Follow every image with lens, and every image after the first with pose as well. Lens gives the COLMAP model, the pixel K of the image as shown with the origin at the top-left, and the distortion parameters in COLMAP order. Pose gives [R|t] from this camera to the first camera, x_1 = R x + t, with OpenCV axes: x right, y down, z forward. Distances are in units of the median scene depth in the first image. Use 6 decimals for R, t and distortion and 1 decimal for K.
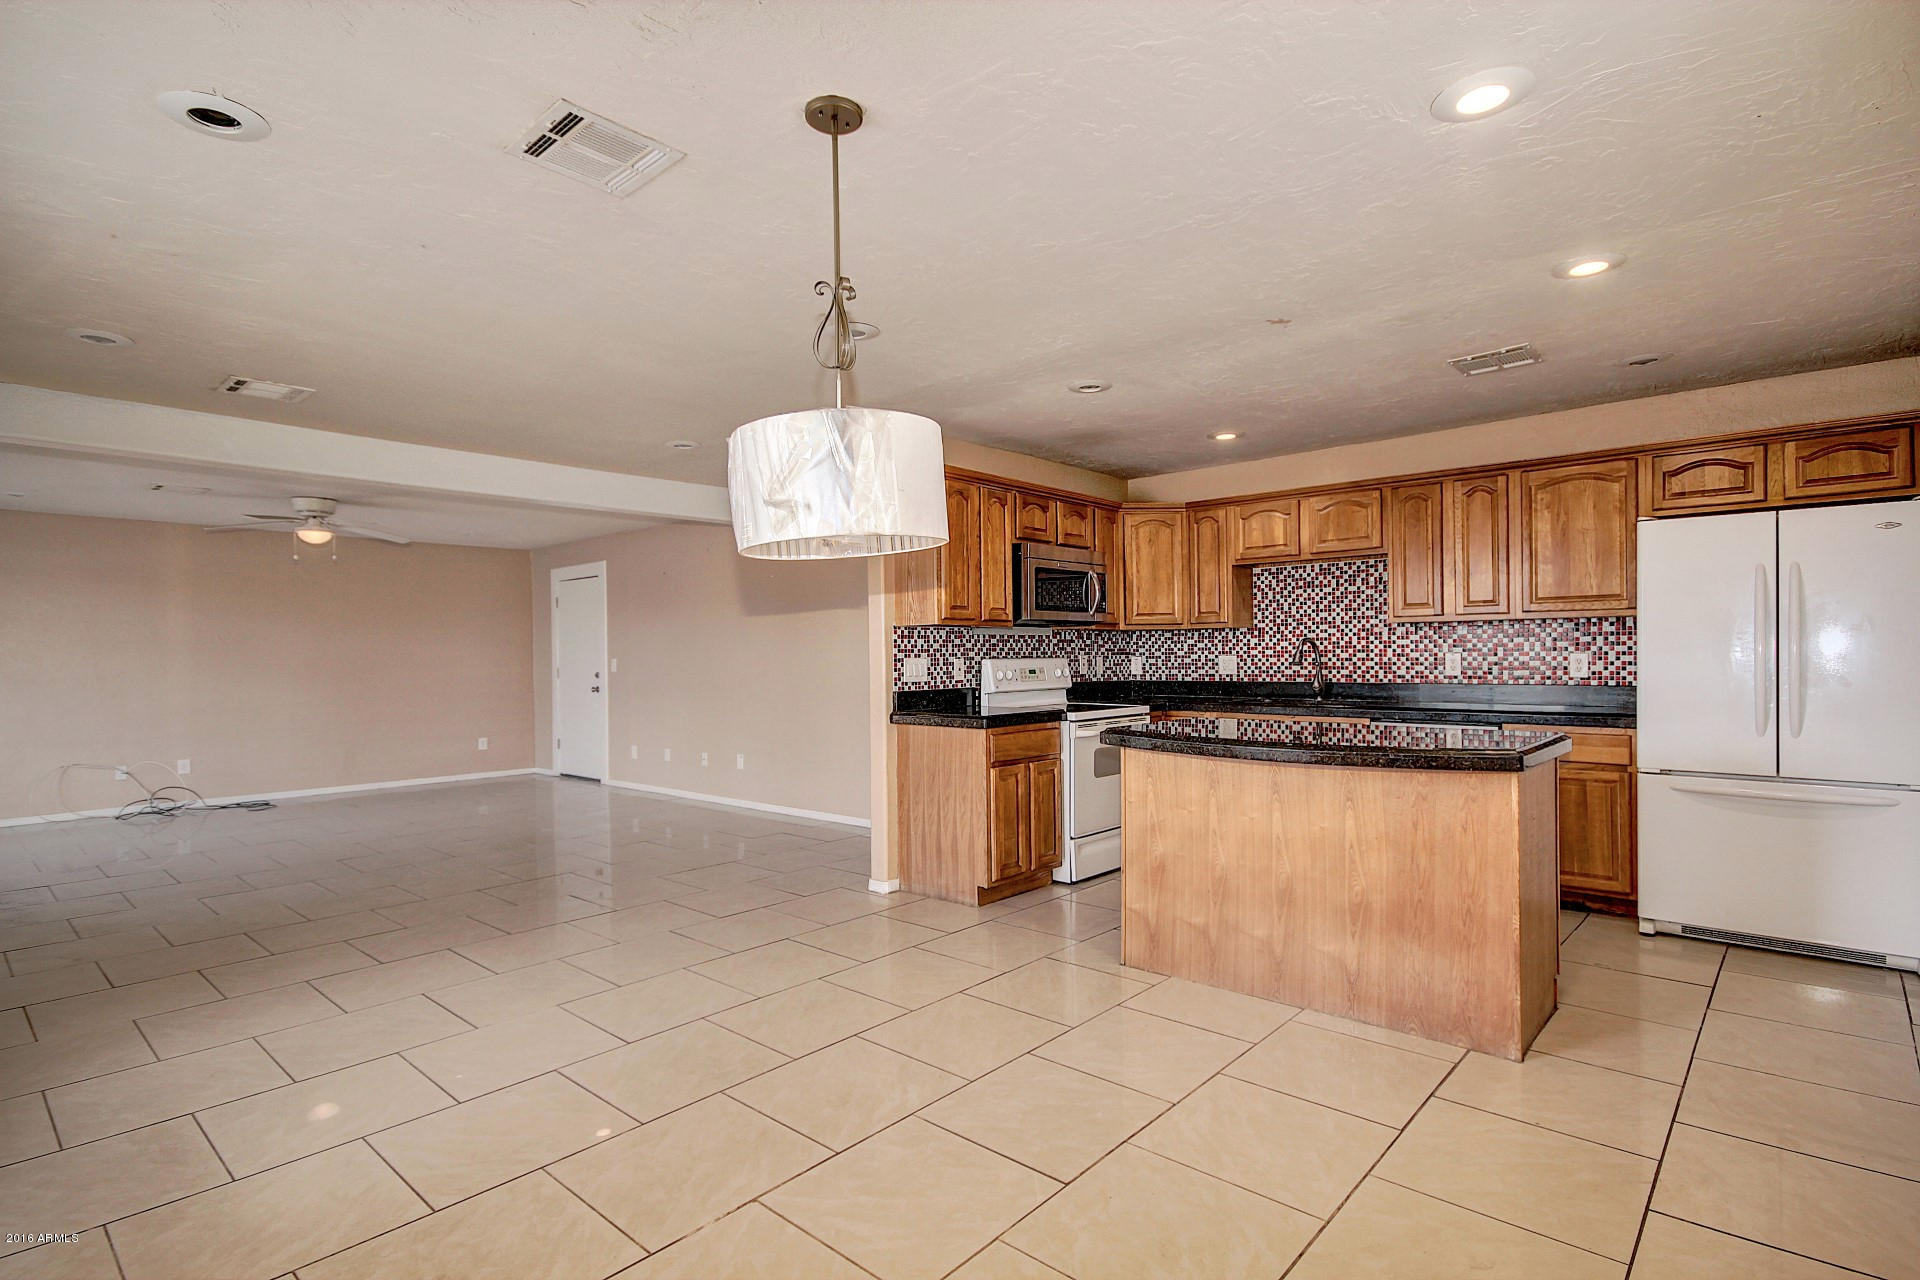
lens RADIAL K [[957.3, 0, 960.0], [0, 957.3, 640.0], [0, 0, 1]] dist [0.001771, -0.000242]
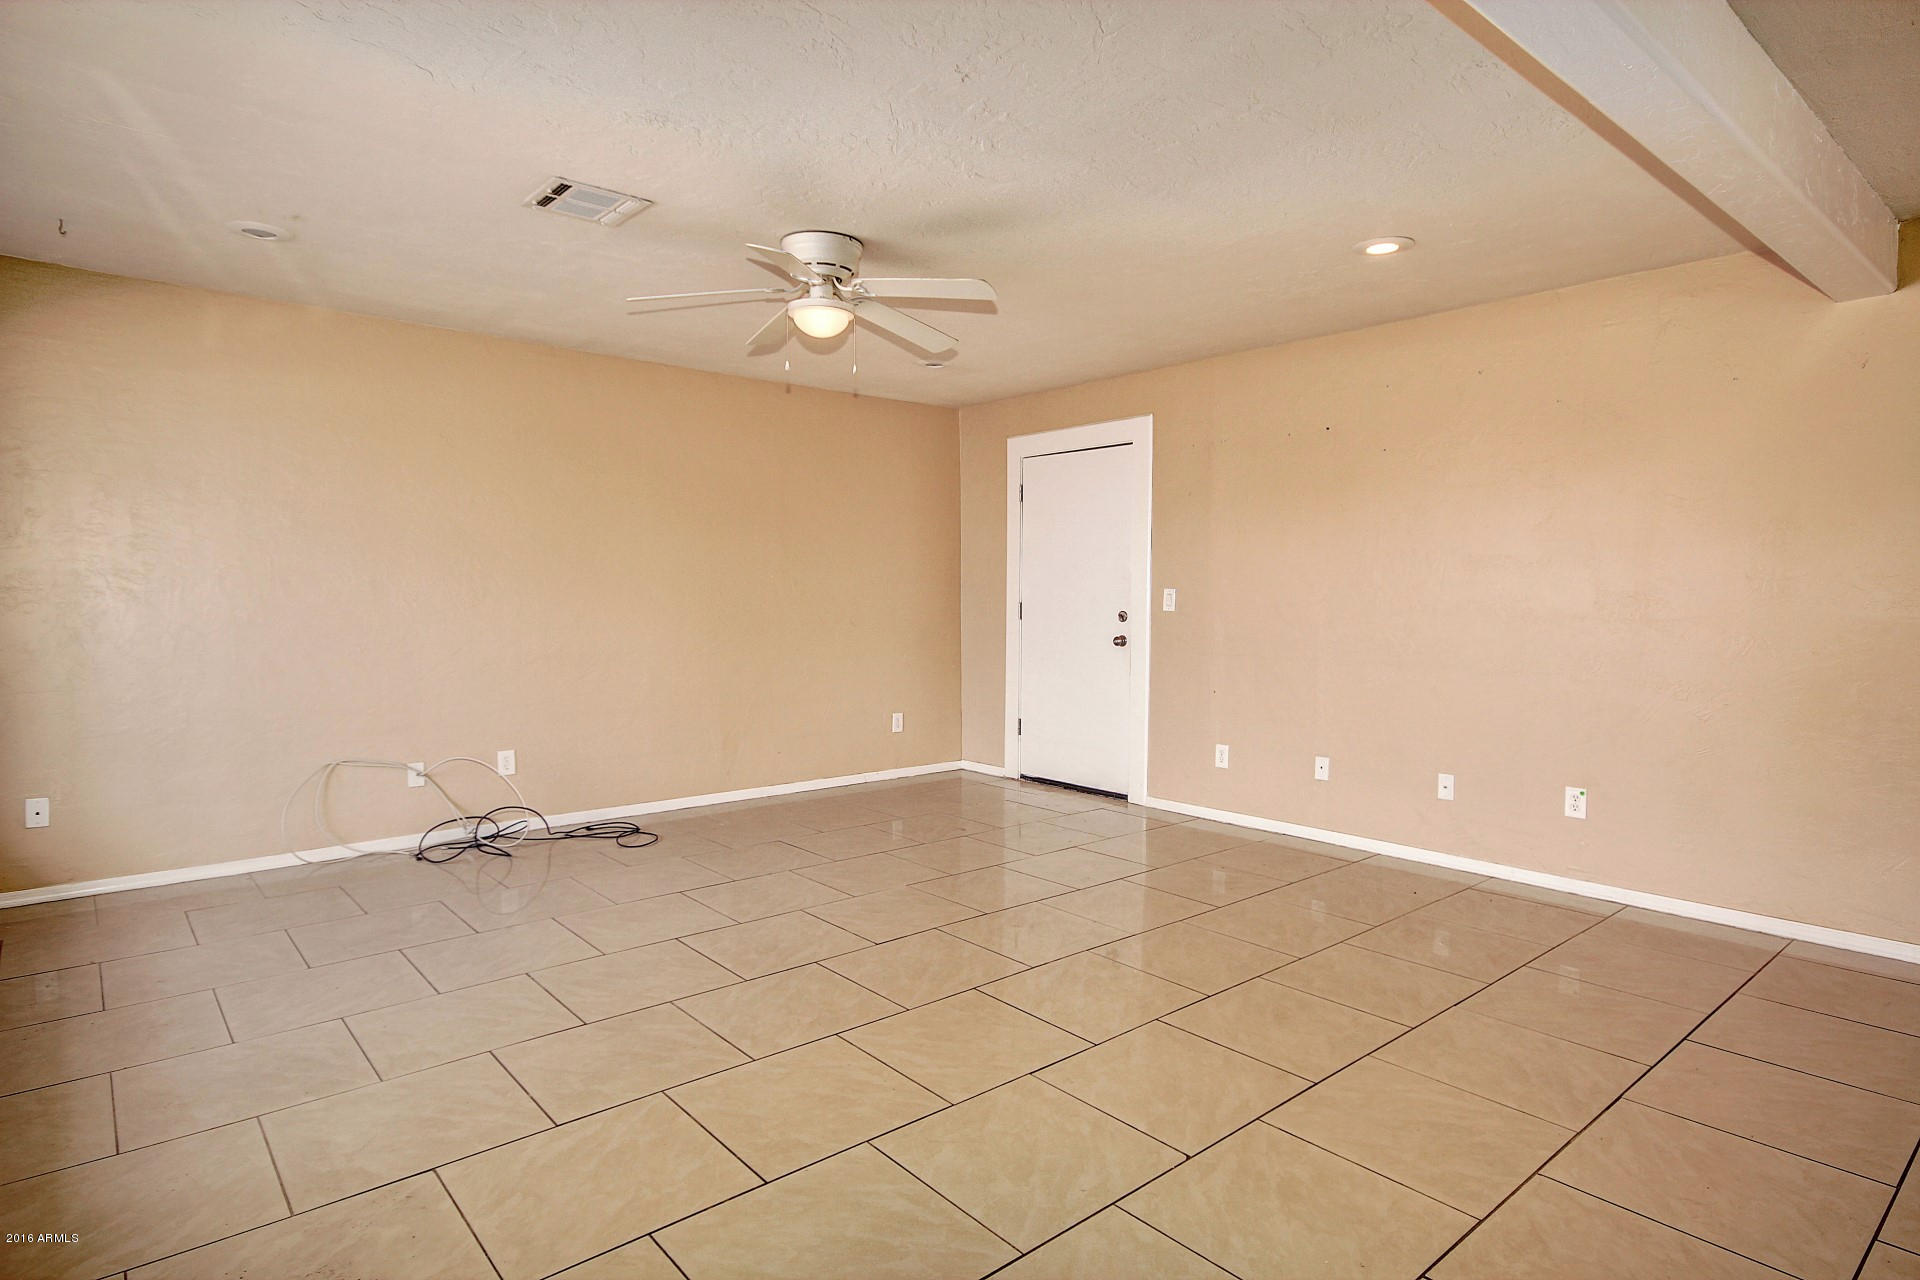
lens RADIAL K [[1045.7, 0, 960.0], [0, 1045.7, 640.0], [0, 0, 1]] dist [0.000117, 0.000121]
pose [[0.989601, 0.024280, -0.141777, -0.246030], [-0.014567, 0.997500, 0.069154, 0.005424], [0.143102, -0.066369, 0.987480, 0.229123]]
